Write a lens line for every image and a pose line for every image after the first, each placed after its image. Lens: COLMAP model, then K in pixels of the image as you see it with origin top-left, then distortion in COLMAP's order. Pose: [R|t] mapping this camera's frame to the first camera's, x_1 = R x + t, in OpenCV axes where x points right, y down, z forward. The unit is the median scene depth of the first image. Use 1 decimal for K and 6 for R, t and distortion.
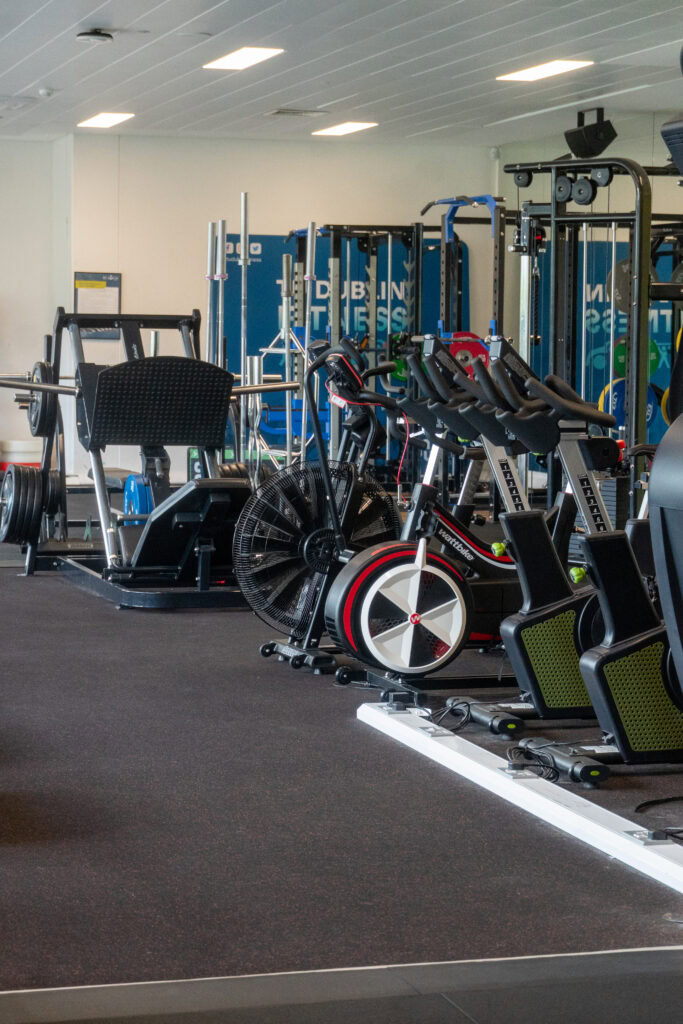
lens RADIAL K [[2331.8, 0, 338.7], [0, 2331.8, 510.0], [0, 0, 1]] dist [0.034278, 0.000000]
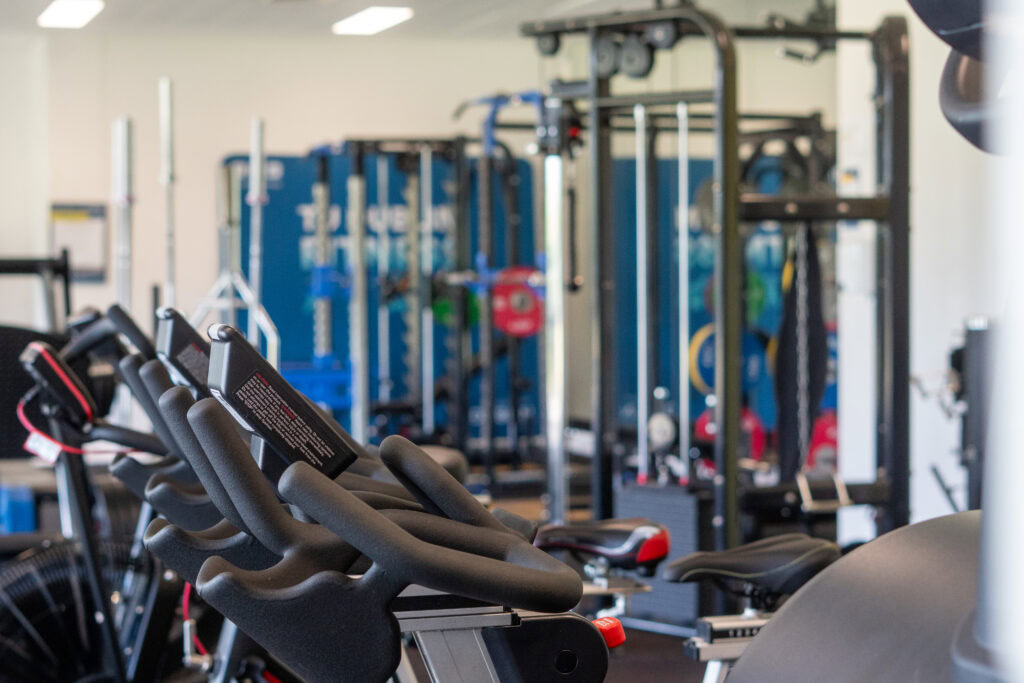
lens RADIAL K [[2300.0, 0, 514.4], [0, 2300.0, 342.4], [0, 0, 1]] dist [0.043283, 0.000000]
pose [[0.999546, -0.017904, 0.024216, 0.047368], [0.018909, 0.998942, -0.041912, -0.027012], [-0.023440, 0.042351, 0.998828, 0.316297]]
